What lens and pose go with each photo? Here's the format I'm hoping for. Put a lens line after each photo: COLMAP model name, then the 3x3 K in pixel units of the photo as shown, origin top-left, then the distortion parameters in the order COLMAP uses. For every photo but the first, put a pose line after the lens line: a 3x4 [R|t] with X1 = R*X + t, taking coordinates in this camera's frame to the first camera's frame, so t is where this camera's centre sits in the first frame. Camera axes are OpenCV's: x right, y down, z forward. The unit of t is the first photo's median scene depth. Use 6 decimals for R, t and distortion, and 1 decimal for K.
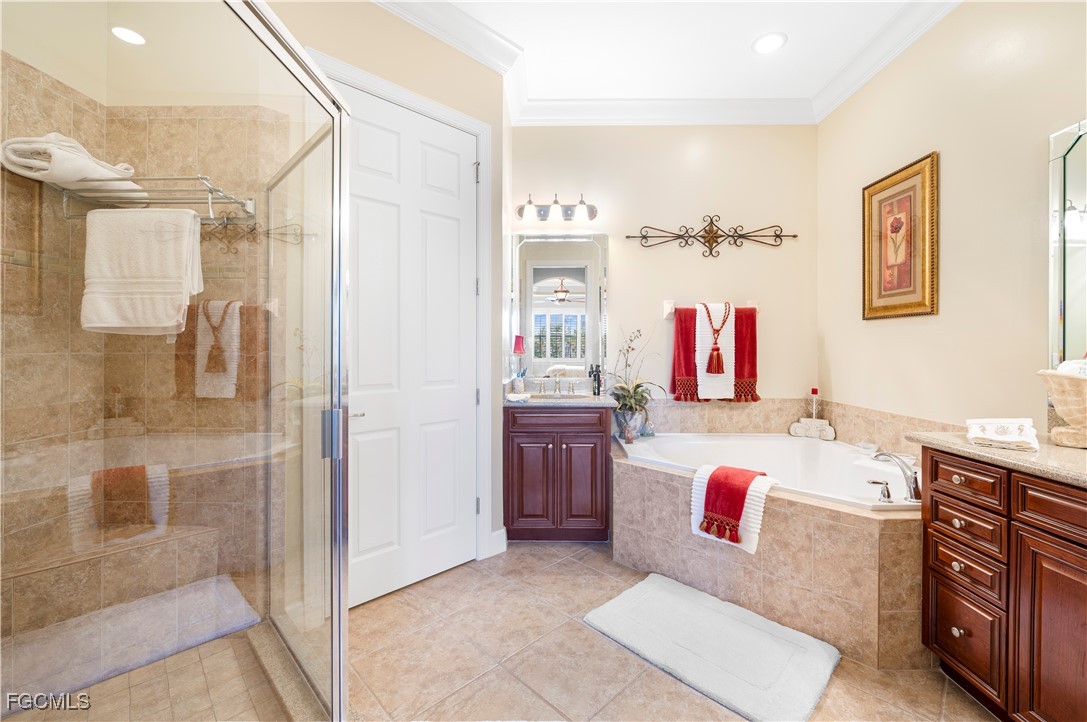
lens RADIAL K [[443.6, 0, 545.0], [0, 443.6, 352.5], [0, 0, 1]] dist [-0.004466, 0.000041]
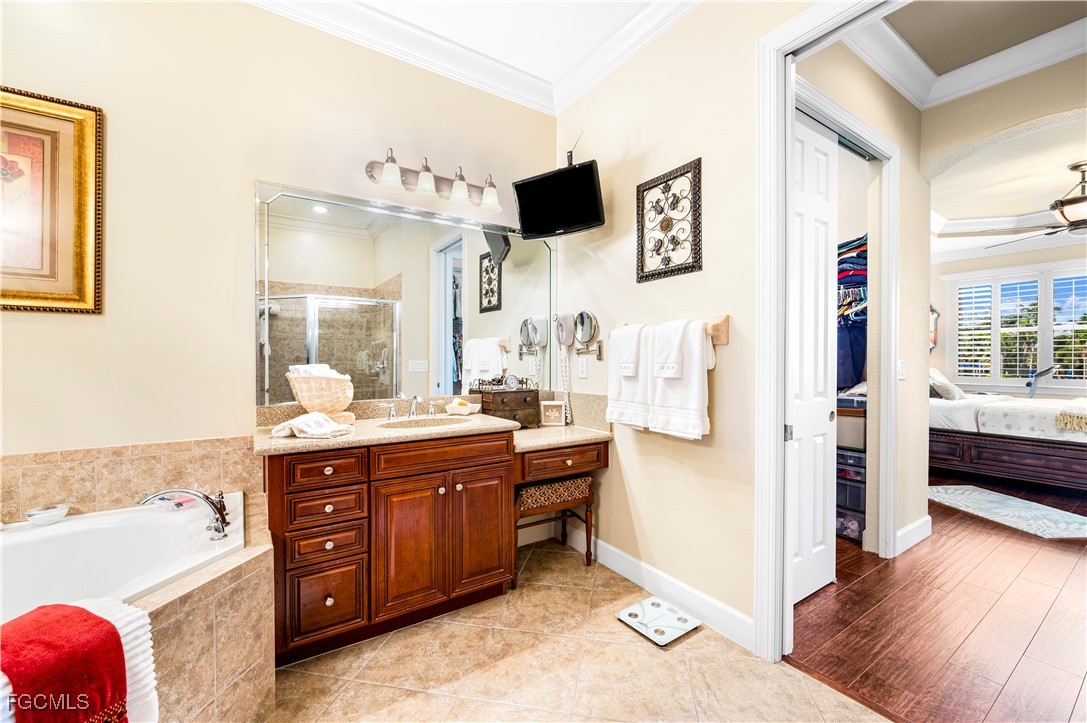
lens RADIAL K [[443.6, 0, 544.1], [0, 443.6, 356.0], [0, 0, 1]] dist [-0.004466, 0.000041]
pose [[-0.568836, -0.007055, 0.822420, -0.345183], [0.002317, 0.999945, 0.010180, -0.025524], [-0.822447, 0.007696, -0.568789, 1.193396]]
